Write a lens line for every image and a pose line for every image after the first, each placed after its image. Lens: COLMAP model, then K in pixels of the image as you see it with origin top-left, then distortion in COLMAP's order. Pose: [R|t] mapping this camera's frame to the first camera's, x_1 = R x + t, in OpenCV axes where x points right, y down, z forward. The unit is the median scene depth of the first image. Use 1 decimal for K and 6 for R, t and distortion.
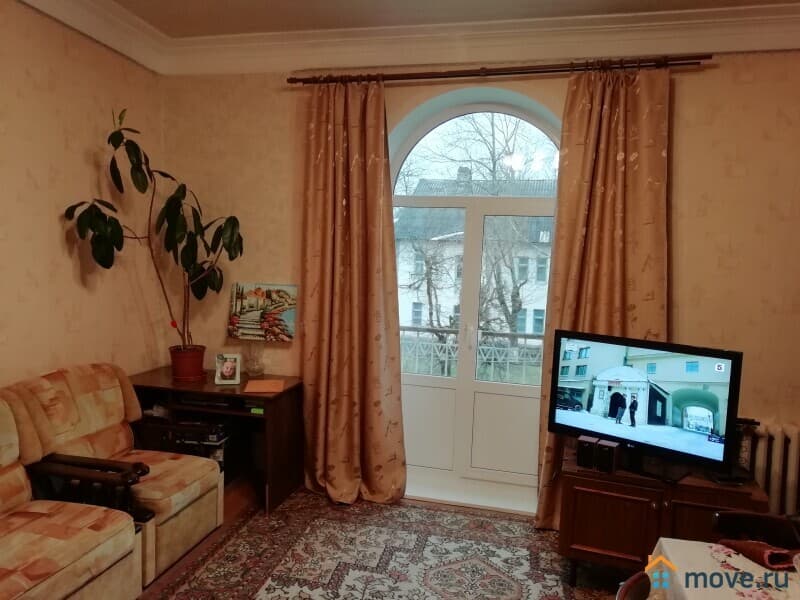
lens RADIAL K [[609.5, 0, 400.0], [0, 609.5, 300.0], [0, 0, 1]] dist [0.007788, 0.004863]
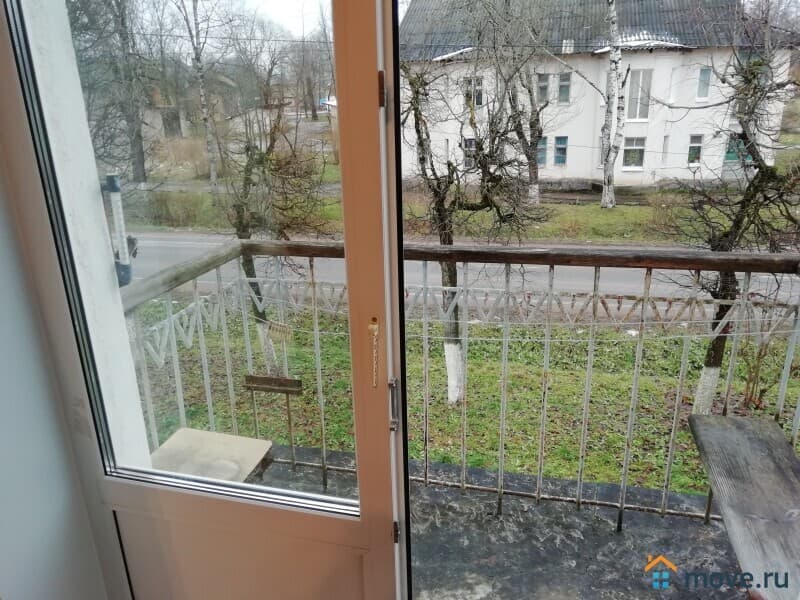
lens RADIAL K [[609.5, 0, 400.0], [0, 609.5, 300.0], [0, 0, 1]] dist [0.007788, 0.004863]
pose [[0.997388, -0.062930, -0.035452, 0.035497], [0.070017, 0.962903, 0.260607, -0.006665], [0.017737, -0.262409, 0.964794, 0.231399]]
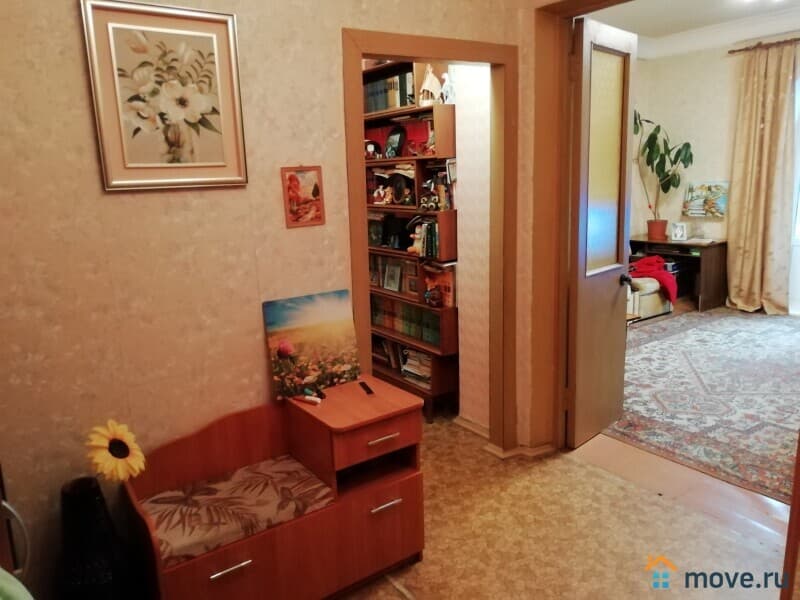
lens RADIAL K [[609.5, 0, 400.0], [0, 609.5, 300.0], [0, 0, 1]] dist [0.007788, 0.004863]
pose [[0.745065, 0.075495, -0.662705, 0.282630], [0.011012, 0.992046, 0.125394, 0.075488], [0.666901, -0.100725, 0.738307, -0.815416]]
